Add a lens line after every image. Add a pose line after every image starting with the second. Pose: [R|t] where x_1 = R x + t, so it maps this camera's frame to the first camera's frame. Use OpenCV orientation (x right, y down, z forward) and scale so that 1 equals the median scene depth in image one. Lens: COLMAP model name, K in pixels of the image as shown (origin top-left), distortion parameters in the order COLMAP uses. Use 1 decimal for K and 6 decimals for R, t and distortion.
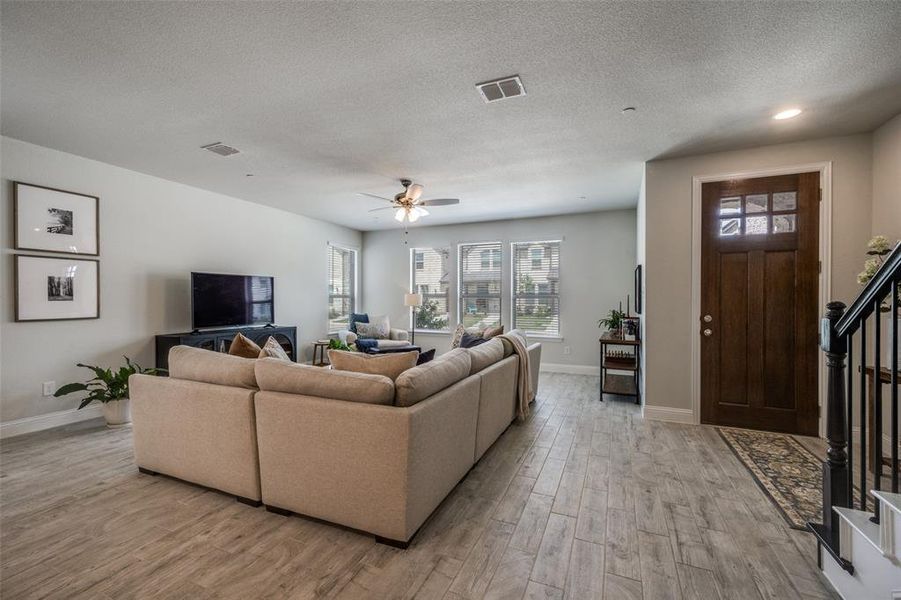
lens RADIAL K [[385.9, 0, 450.5], [0, 385.9, 300.0], [0, 0, 1]] dist [0.001803, 0.000190]
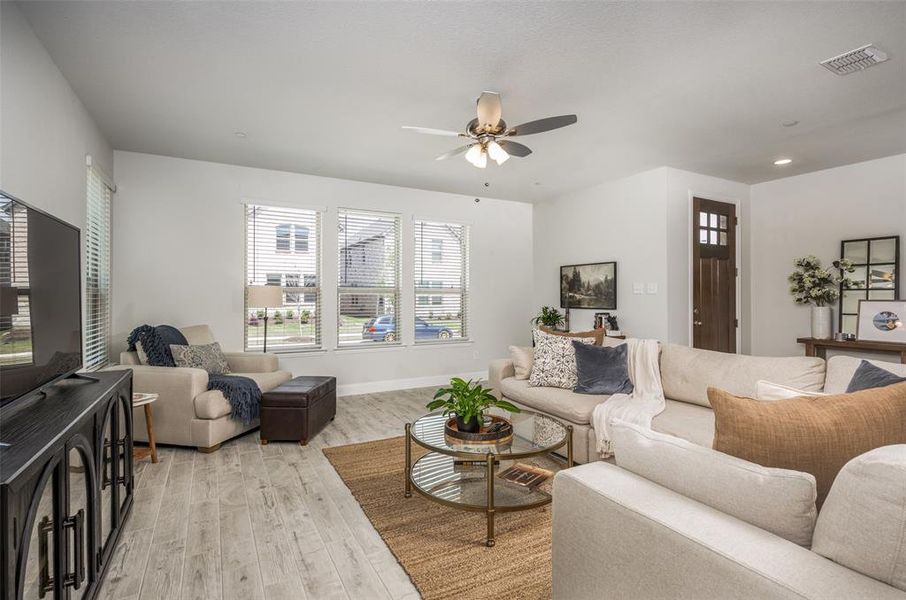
lens RADIAL K [[434.1, 0, 454.4], [0, 434.1, 296.3], [0, 0, 1]] dist [0.000271, -0.000246]
pose [[0.608243, -0.003651, 0.793743, -0.710616], [0.002992, 0.999993, 0.002307, -0.002935], [-0.793746, 0.000971, 0.608249, 0.656940]]
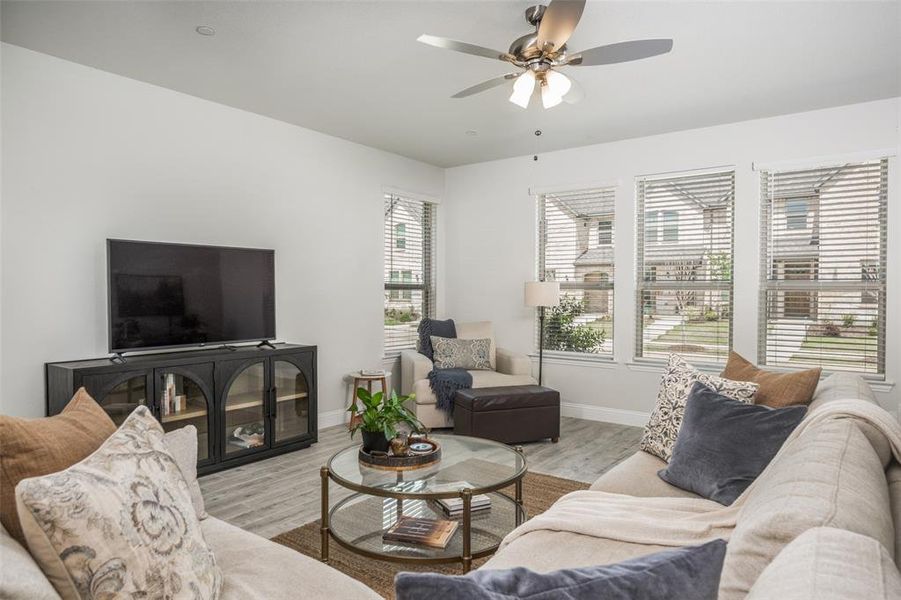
lens RADIAL K [[571.3, 0, 451.6], [0, 571.3, 295.2], [0, 0, 1]] dist [-0.001916, -0.000667]
pose [[0.973306, 0.002029, -0.229503, -0.064572], [-0.001119, 0.999991, 0.004095, -0.002195], [0.229509, -0.003728, 0.973299, 0.394021]]
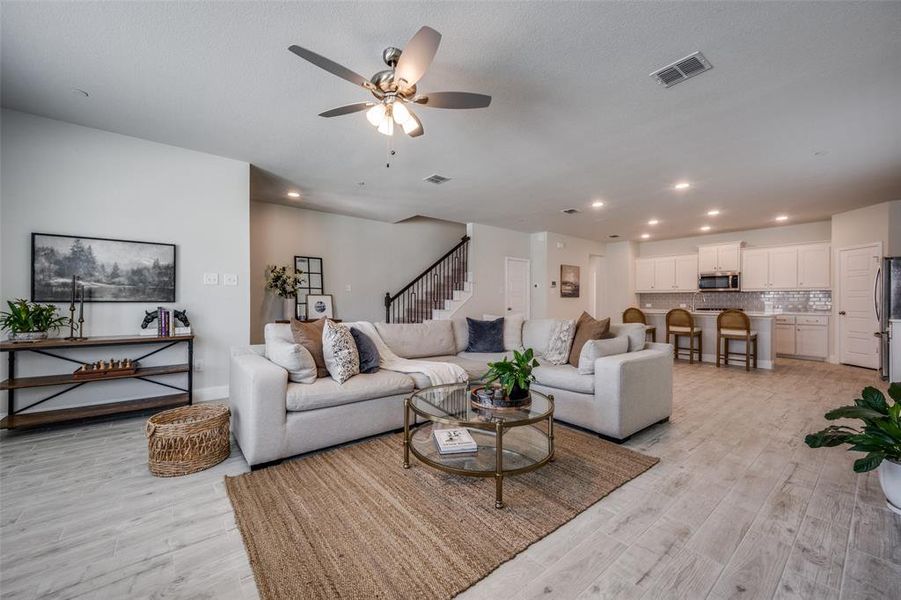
lens RADIAL K [[350.4, 0, 448.1], [0, 350.4, 300.3], [0, 0, 1]] dist [0.003104, -0.000032]
pose [[-0.884152, -0.006230, 0.467158, -0.422567], [-0.006603, 0.999978, 0.000838, 0.028366], [-0.467152, -0.002344, -0.884174, 1.448723]]
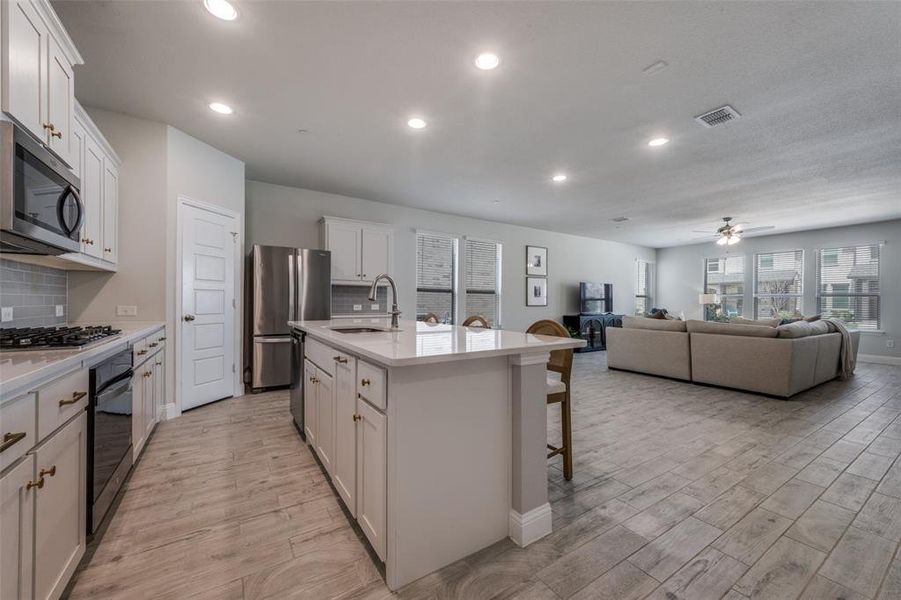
lens RADIAL K [[350.4, 0, 448.1], [0, 350.4, 300.3], [0, 0, 1]] dist [0.003104, -0.000032]
pose [[0.826436, -0.000537, -0.563031, -0.253884], [-0.004733, 0.999958, -0.007900, 0.032193], [0.563011, 0.009193, 0.826398, -0.782775]]
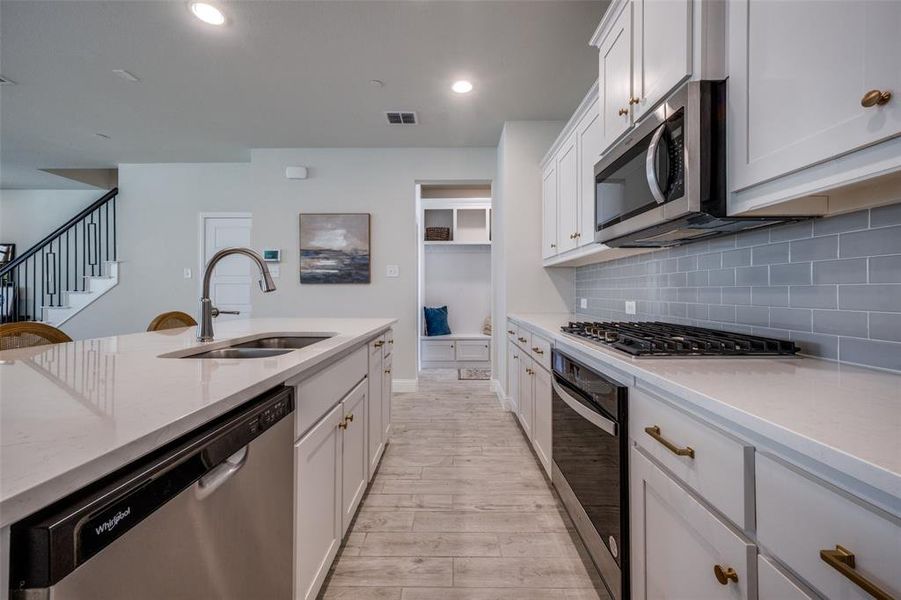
lens RADIAL K [[361.5, 0, 450.5], [0, 361.5, 300.0], [0, 0, 1]] dist [-0.001925, 0.000032]
pose [[-0.386164, -0.023078, 0.922142, -1.038247], [-0.000117, 0.999688, 0.024970, 0.027570], [-0.922430, 0.009534, -0.386046, -0.430237]]
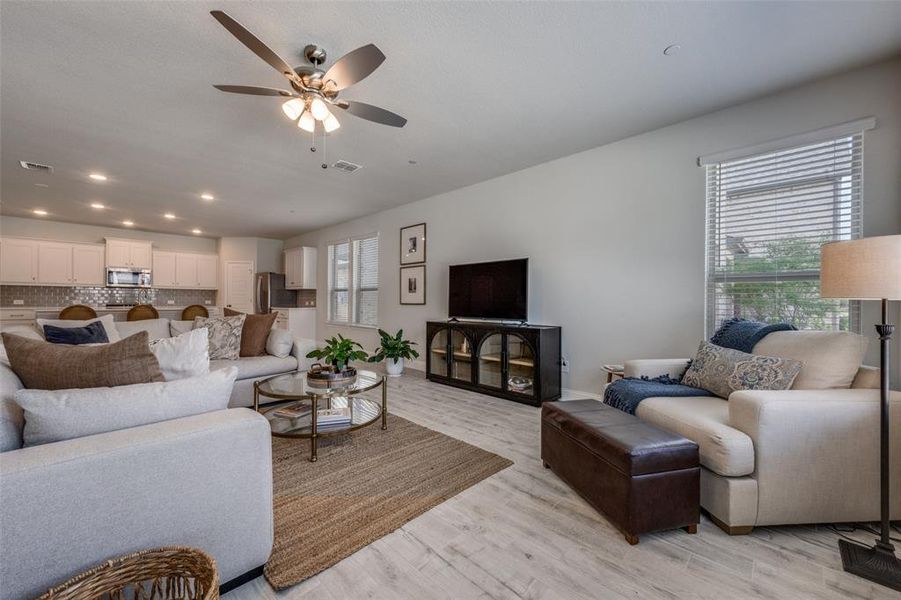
lens RADIAL K [[350.4, 0, 448.1], [0, 350.4, 300.3], [0, 0, 1]] dist [0.003104, -0.000032]
pose [[-0.360440, -0.005617, -0.932766, 0.275192], [-0.009459, 0.999952, -0.002367, 0.030281], [0.932735, 0.007970, -0.360476, 1.403298]]
